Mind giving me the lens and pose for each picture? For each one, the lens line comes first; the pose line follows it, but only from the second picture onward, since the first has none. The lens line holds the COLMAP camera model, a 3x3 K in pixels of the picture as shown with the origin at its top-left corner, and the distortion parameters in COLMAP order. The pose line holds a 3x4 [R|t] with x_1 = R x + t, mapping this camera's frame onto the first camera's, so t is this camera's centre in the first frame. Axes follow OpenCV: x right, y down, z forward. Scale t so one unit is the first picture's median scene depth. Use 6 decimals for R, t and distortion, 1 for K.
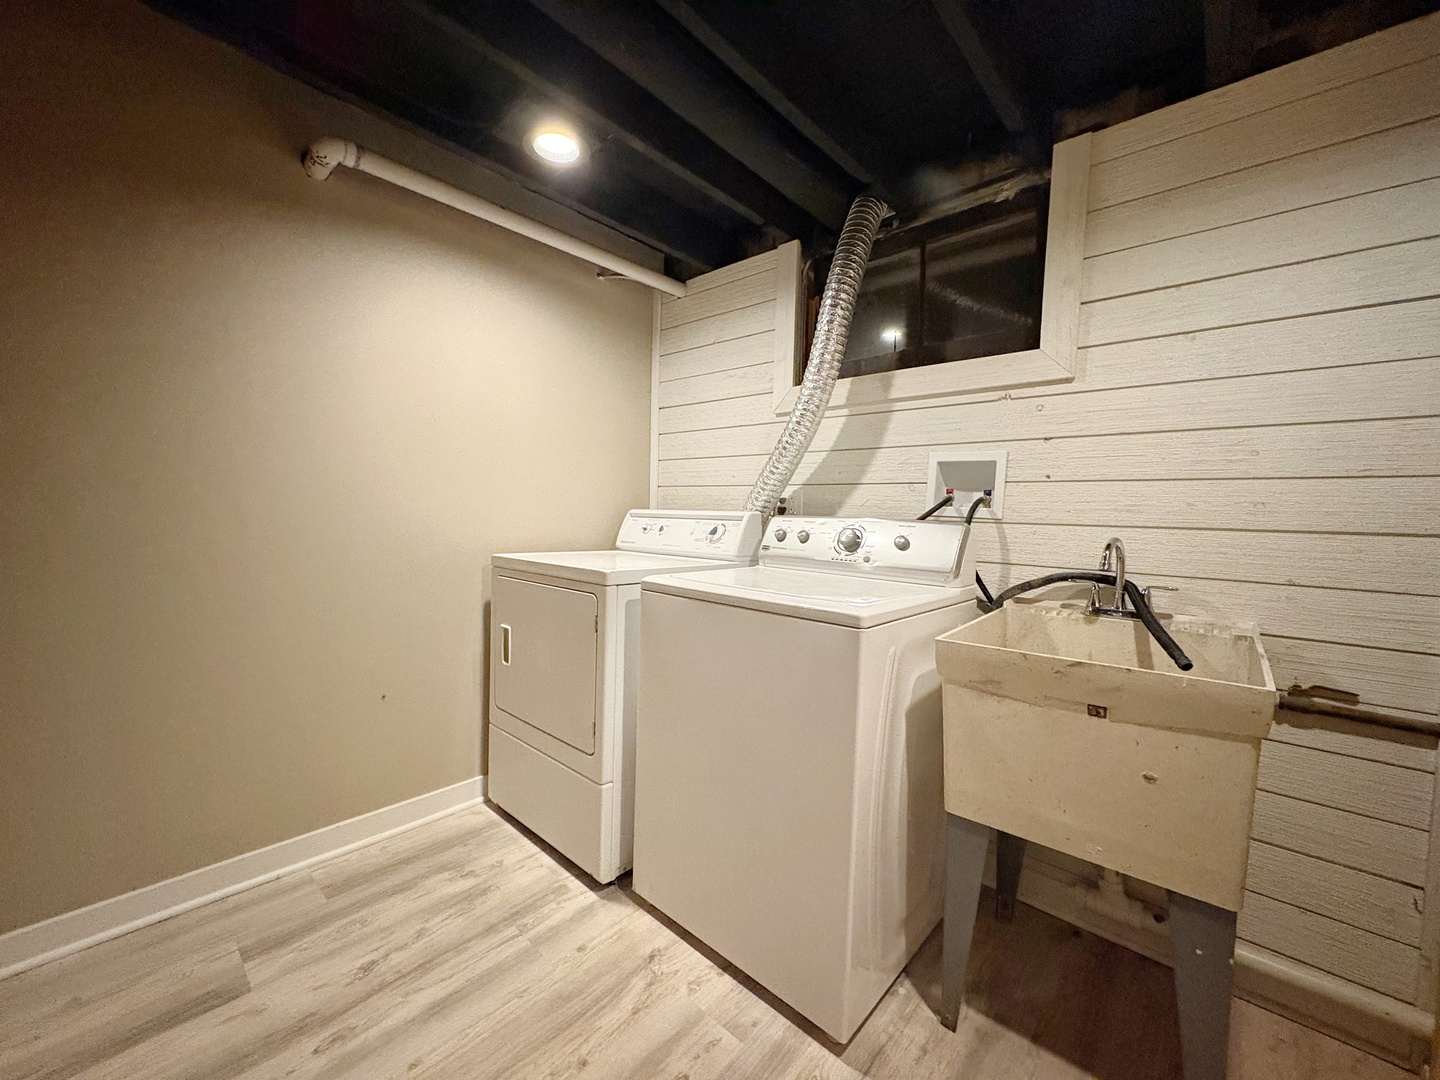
lens RADIAL K [[573.8, 0, 725.0], [0, 573.8, 546.4], [0, 0, 1]] dist [-0.000349, 0.000325]
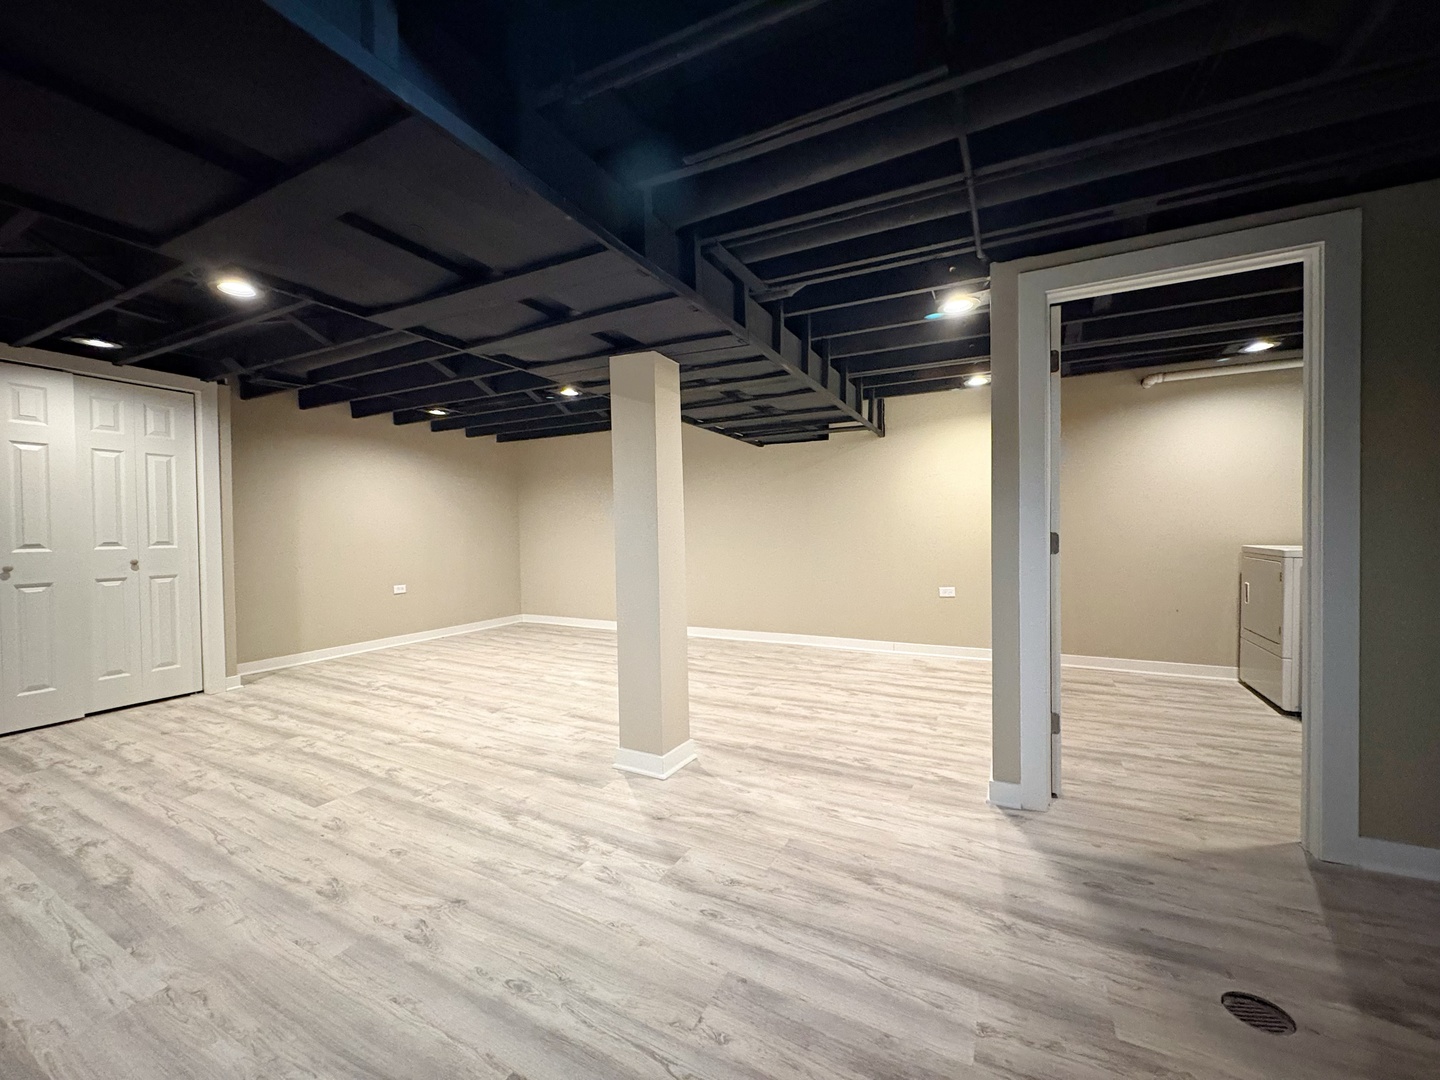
lens RADIAL K [[573.8, 0, 718.5], [0, 573.8, 536.9], [0, 0, 1]] dist [-0.000349, 0.000325]
pose [[0.253057, -0.014103, -0.967348, 1.128493], [-0.030910, 0.999265, -0.022655, 0.096032], [0.966957, 0.035634, 0.252436, -1.299537]]
